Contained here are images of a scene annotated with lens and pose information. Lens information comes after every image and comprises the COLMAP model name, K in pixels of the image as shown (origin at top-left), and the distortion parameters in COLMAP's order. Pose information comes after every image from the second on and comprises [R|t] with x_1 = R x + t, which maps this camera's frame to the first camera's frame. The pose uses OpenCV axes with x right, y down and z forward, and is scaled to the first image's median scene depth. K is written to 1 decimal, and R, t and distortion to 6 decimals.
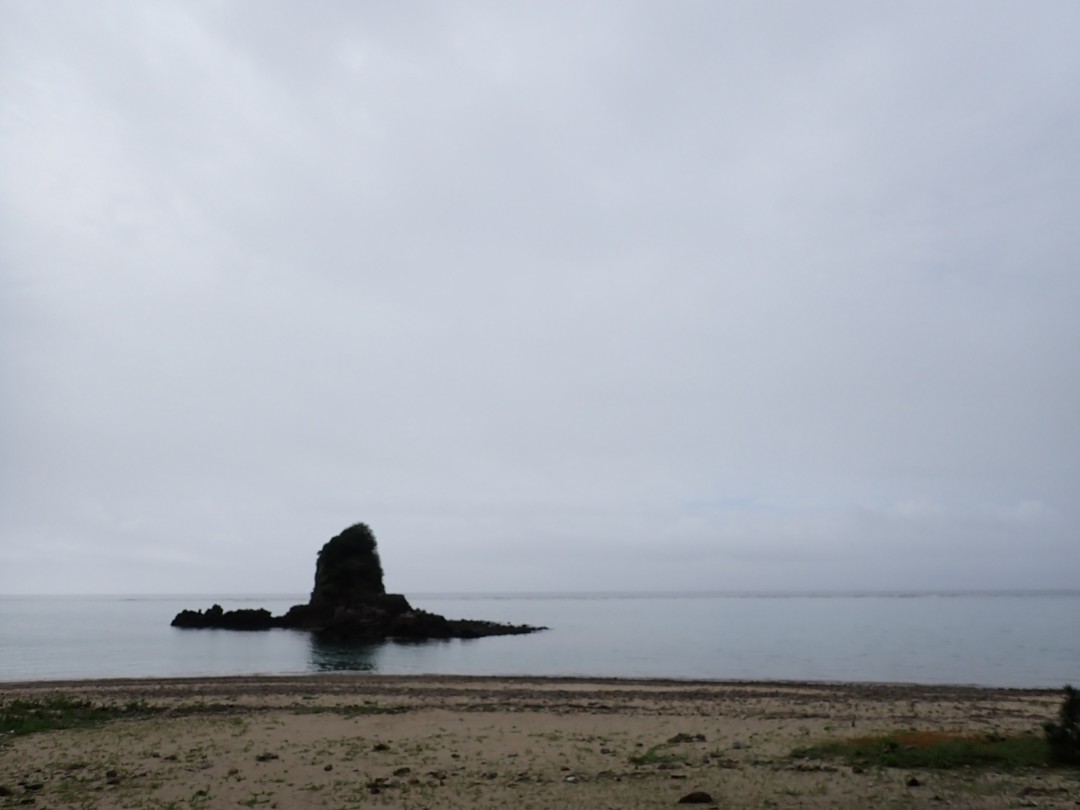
lens RADIAL K [[795.1, 0, 539.7], [0, 795.1, 400.8], [0, 0, 1]] dist [0.000426, -0.009242]
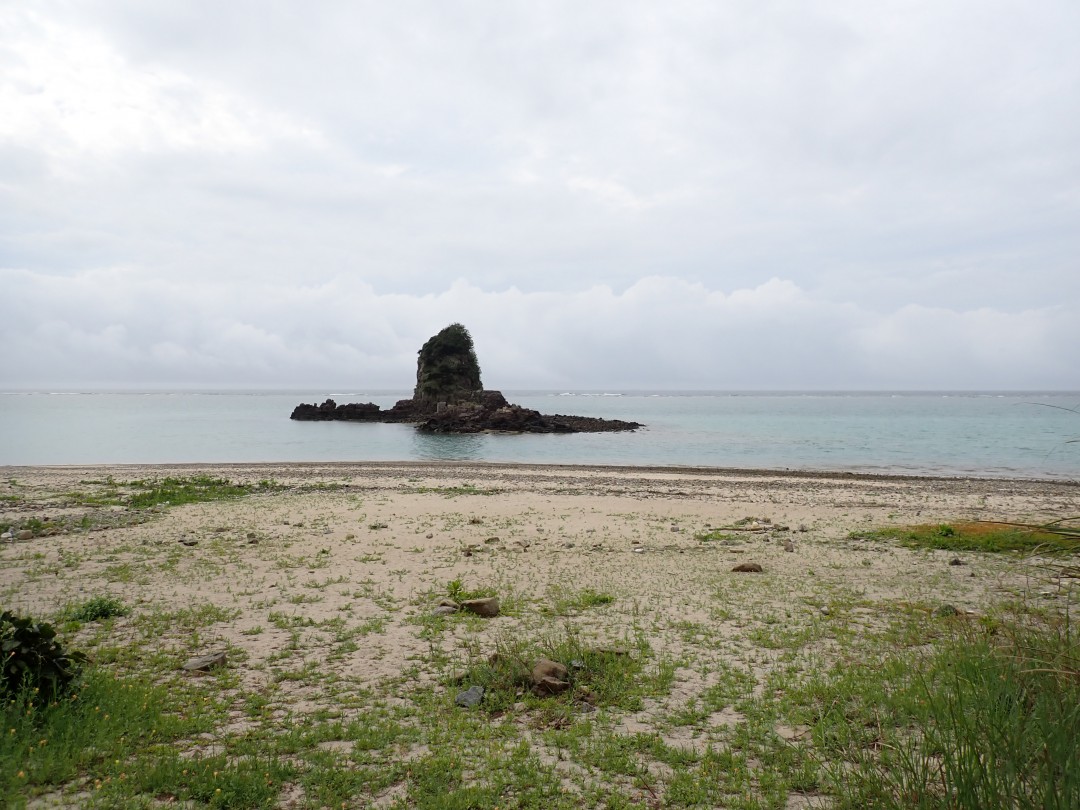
lens RADIAL K [[795.1, 0, 539.7], [0, 795.1, 400.8], [0, 0, 1]] dist [0.000426, -0.009242]
pose [[0.992965, 0.007577, -0.118169, 0.021813], [0.021929, 0.968921, 0.246396, -0.007555], [0.116363, -0.247254, 0.961938, -0.034713]]
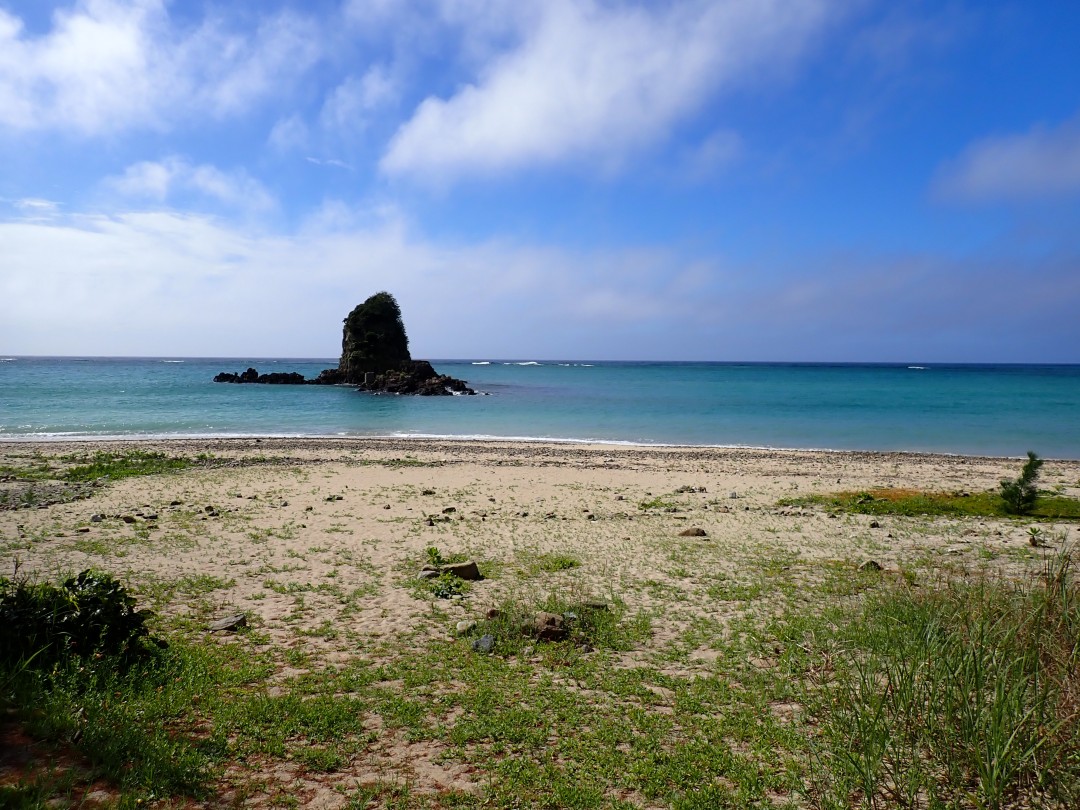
lens RADIAL K [[803.5, 0, 540.0], [0, 803.5, 405.0], [0, 0, 1]] dist [0.002290, -0.004384]
pose [[0.999680, 0.013474, -0.021415, -0.009319], [-0.006708, 0.957262, 0.289146, -0.028001], [0.024396, -0.288910, 0.957046, -0.083136]]
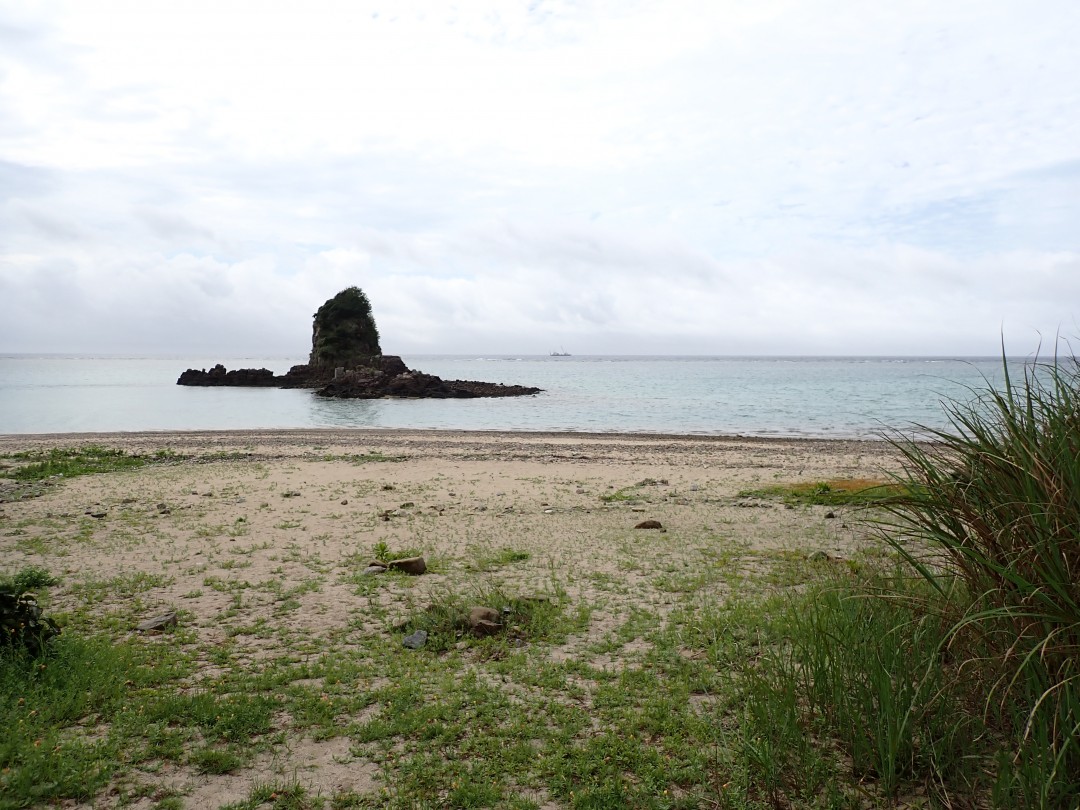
lens RADIAL K [[803.5, 0, 540.0], [0, 803.5, 405.0], [0, 0, 1]] dist [0.002290, -0.004384]
pose [[0.999934, 0.007319, 0.008912, 0.010097], [-0.009622, 0.955469, 0.294936, -0.024679], [-0.006356, -0.295002, 0.955475, -0.077767]]
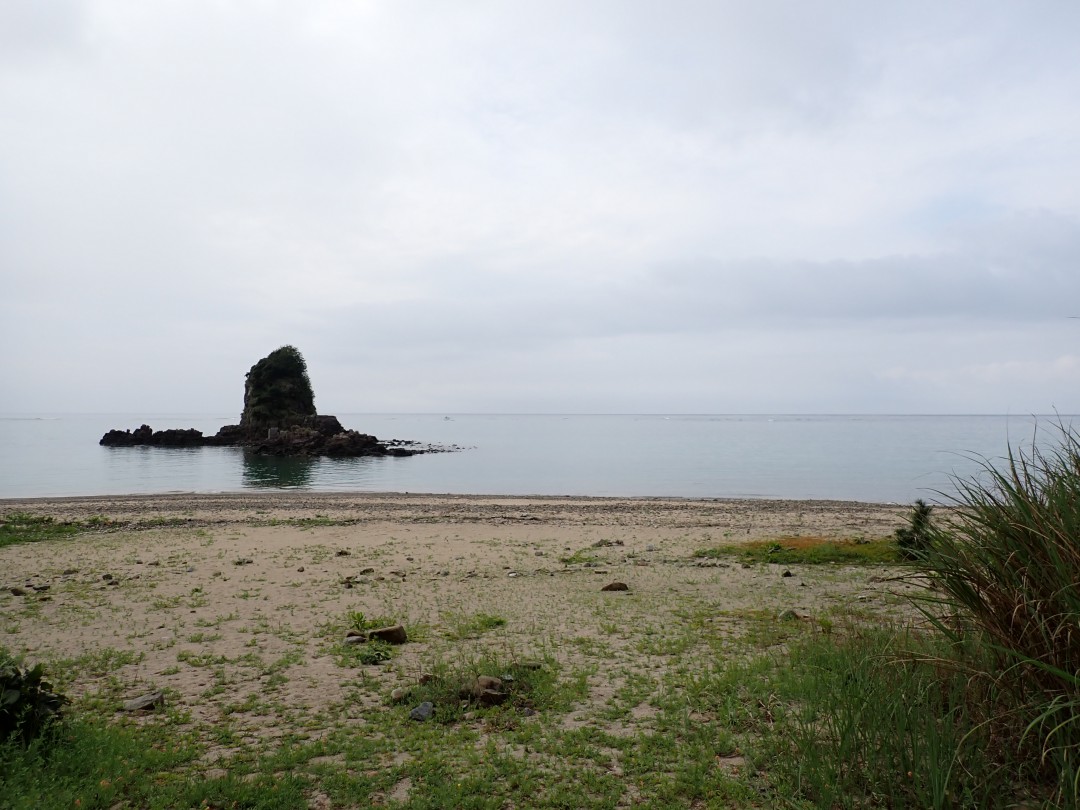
lens RADIAL K [[805.1, 0, 539.9], [0, 805.1, 408.0], [0, 0, 1]] dist [0.006176, -0.010035]
pose [[0.995729, 0.006645, 0.092090, -0.022894], [-0.027487, 0.973516, 0.226960, -0.032718], [-0.088143, -0.228522, 0.969540, -0.087090]]
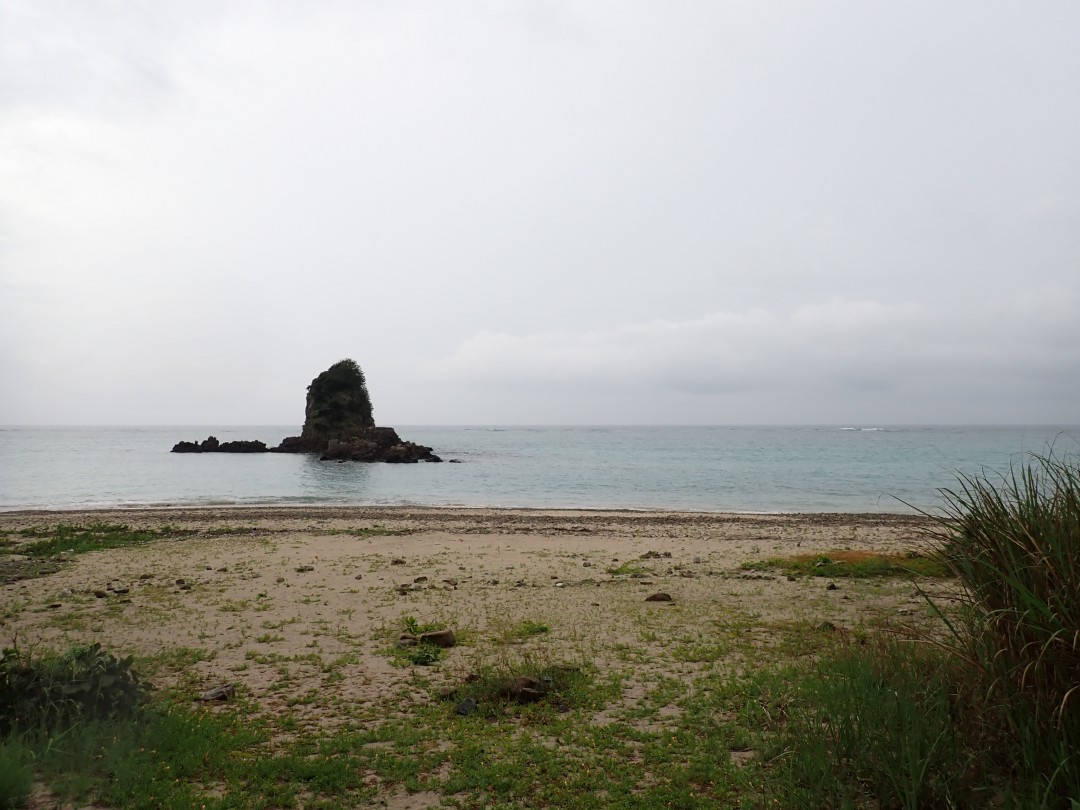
lens RADIAL K [[807.7, 0, 538.3], [0, 807.7, 405.9], [0, 0, 1]] dist [0.004487, -0.004719]
pose [[0.999772, 0.004798, 0.020824, -0.014907], [-0.009122, 0.977047, 0.212827, -0.044330], [-0.019324, -0.212968, 0.976868, -0.117650]]
